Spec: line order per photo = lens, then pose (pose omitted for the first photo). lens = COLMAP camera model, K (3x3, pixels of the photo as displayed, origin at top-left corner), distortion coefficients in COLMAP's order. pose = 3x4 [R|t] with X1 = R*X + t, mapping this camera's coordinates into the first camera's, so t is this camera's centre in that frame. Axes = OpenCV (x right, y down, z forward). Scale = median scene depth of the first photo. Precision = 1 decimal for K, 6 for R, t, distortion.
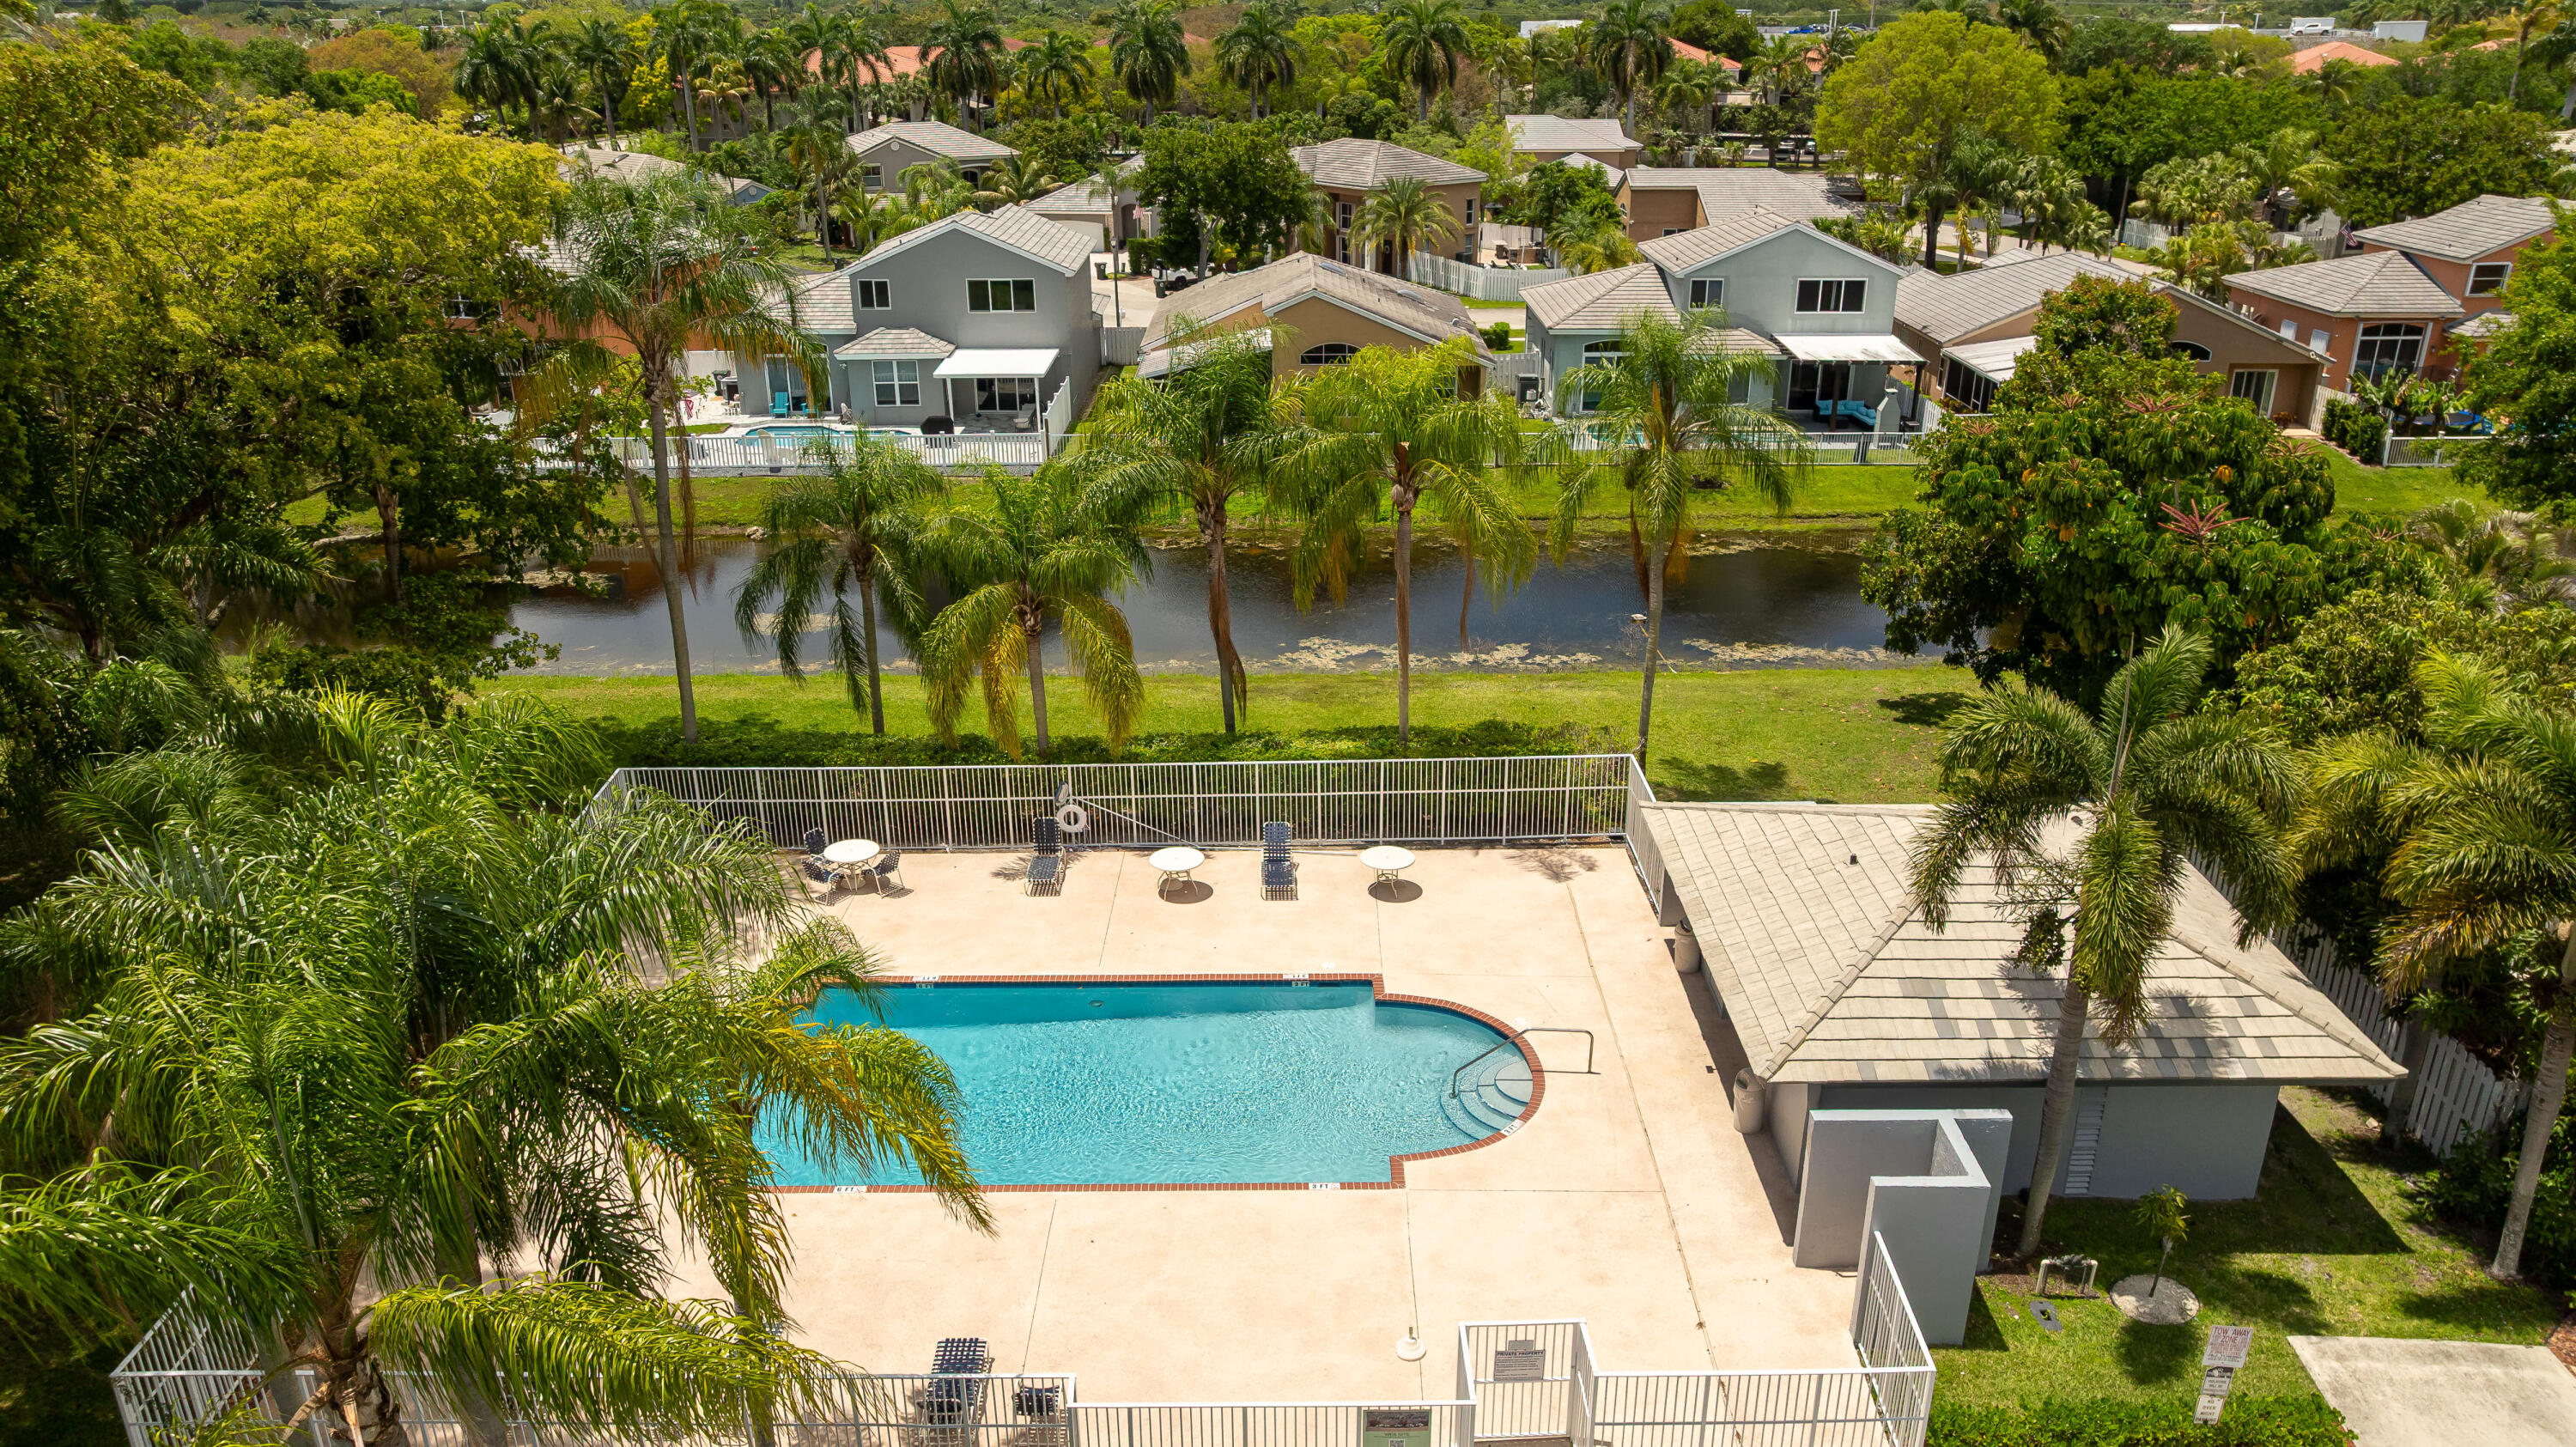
lens RADIAL K [[1767.5, 0, 1298.4], [0, 1767.5, 727.1], [0, 0, 1]] dist [-0.035491, -0.000558]
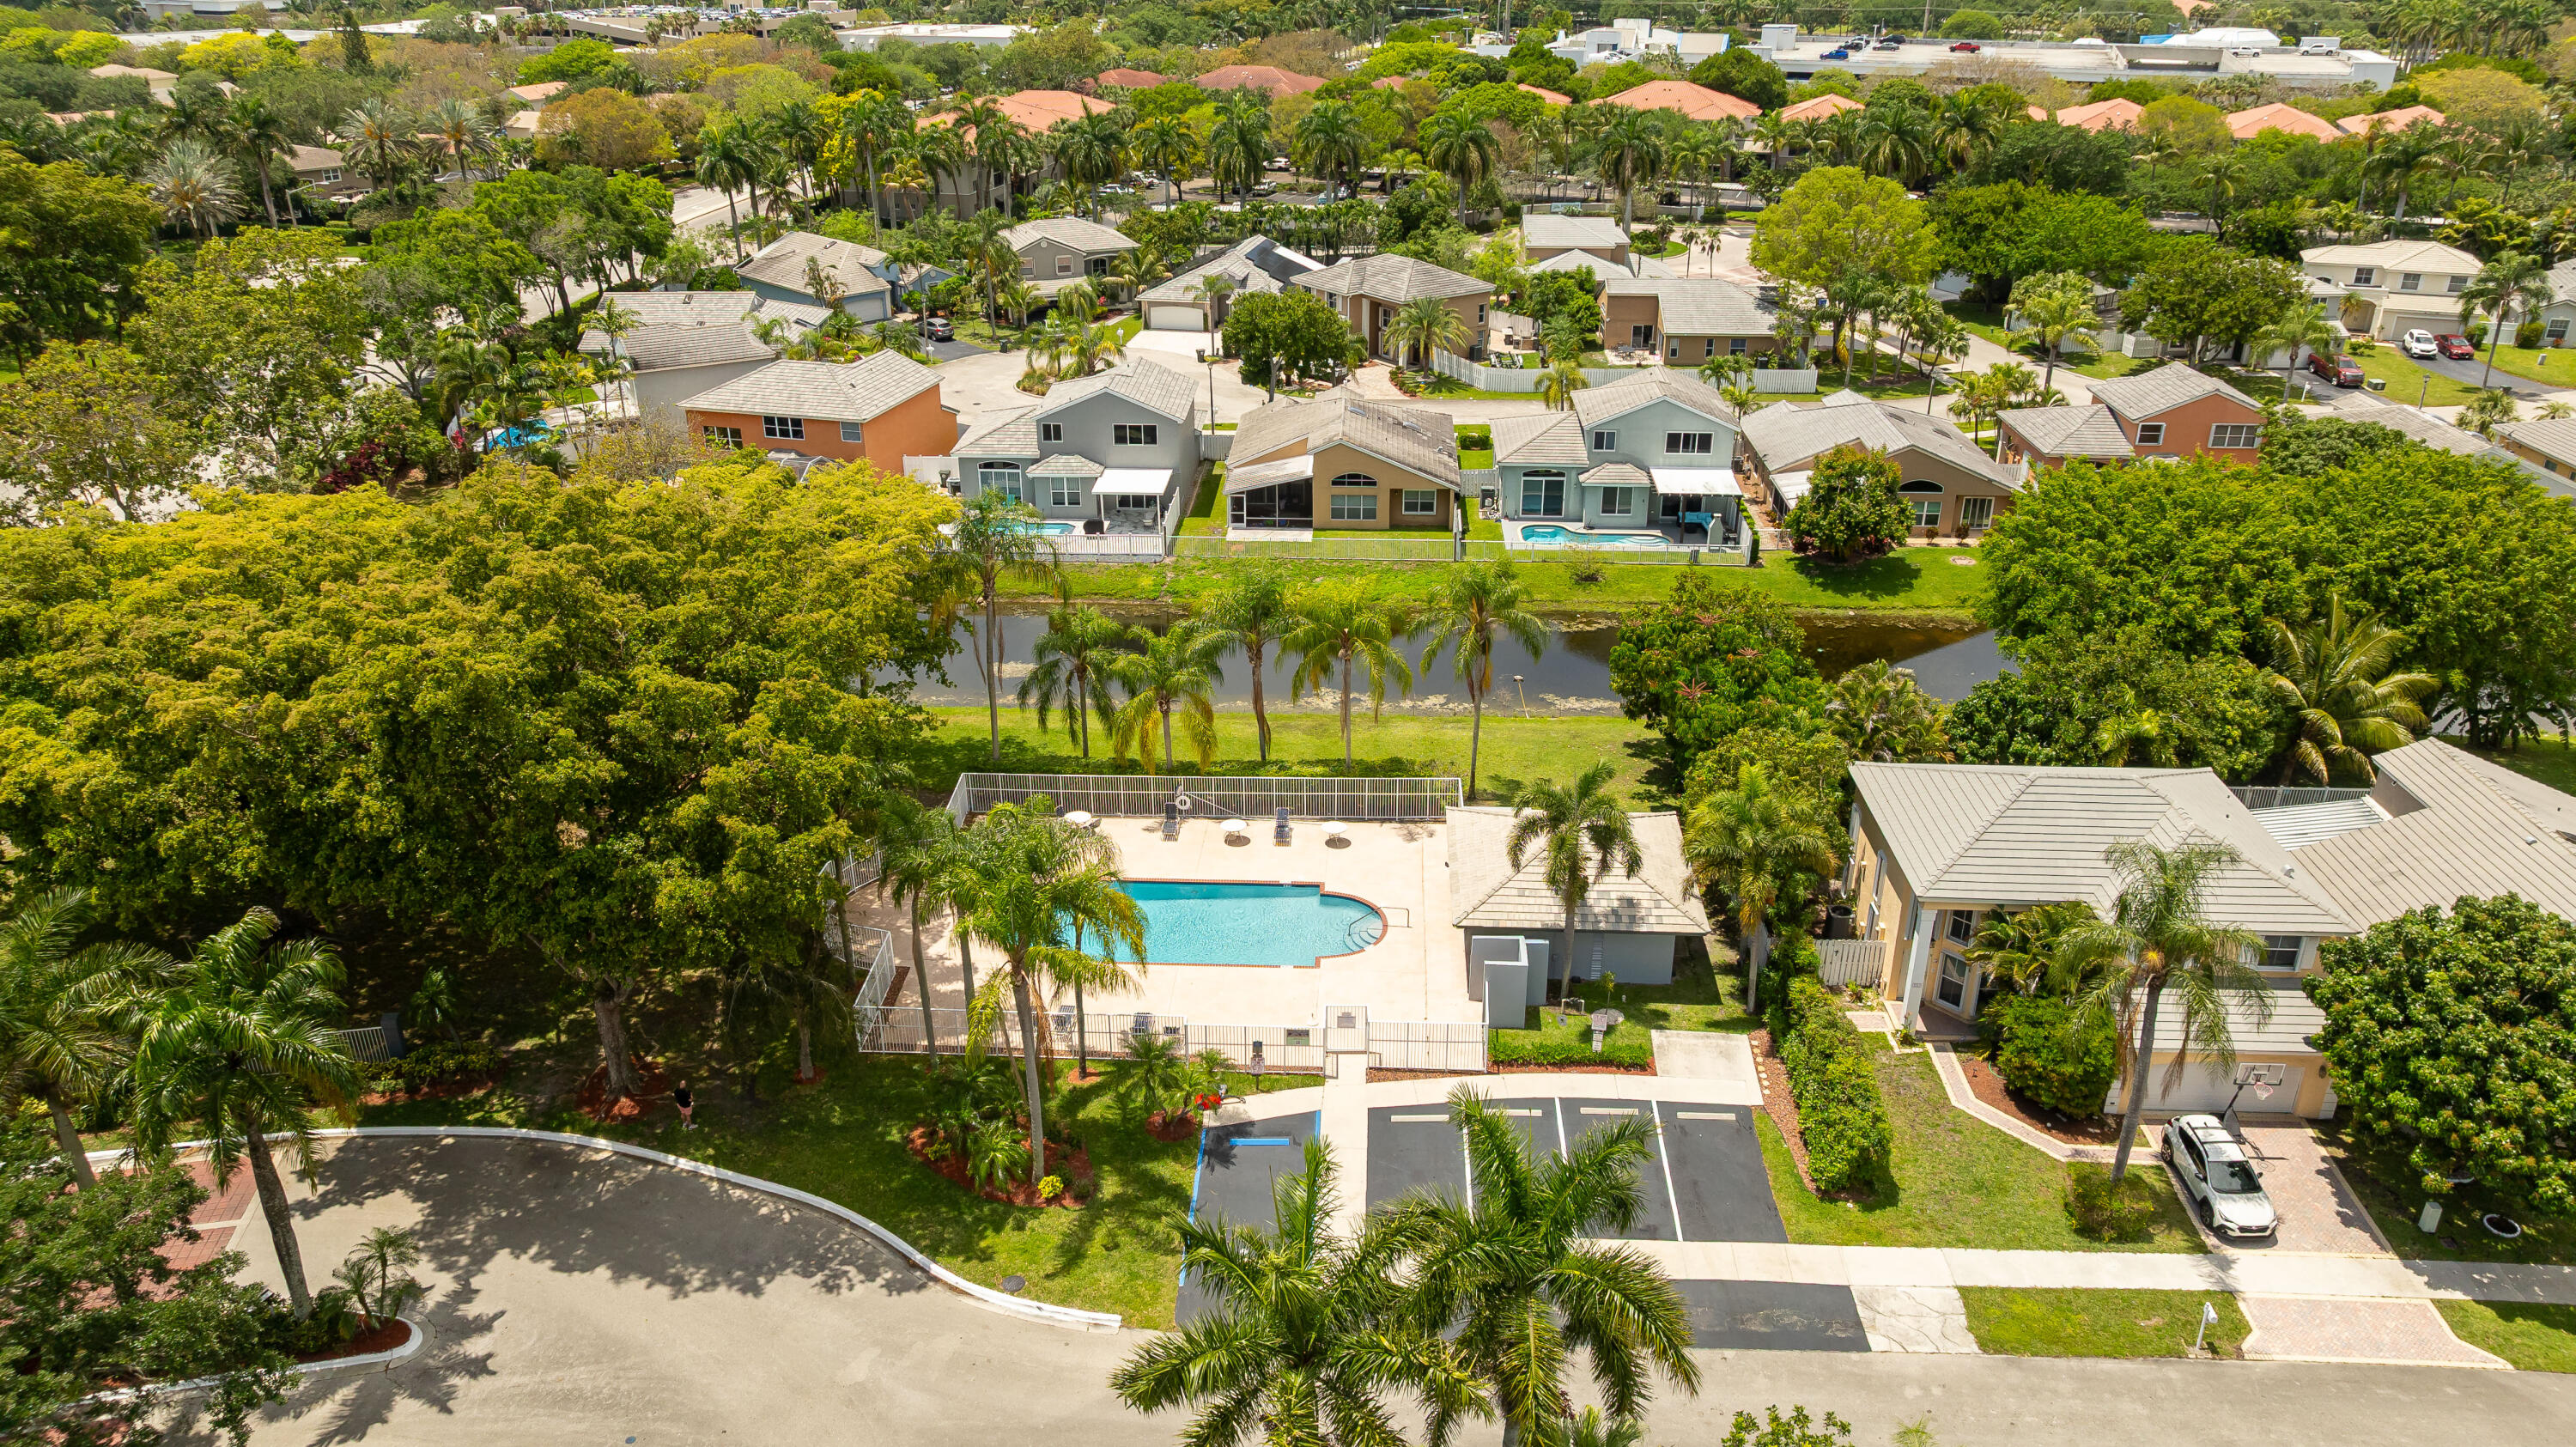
lens RADIAL K [[1767.5, 0, 1298.4], [0, 1767.5, 727.1], [0, 0, 1]] dist [-0.035491, -0.000558]
pose [[0.998477, 0.022998, -0.050157, 0.098769], [-0.020685, 0.998720, 0.046150, -0.124462], [0.051154, -0.045042, 0.997675, -0.962404]]
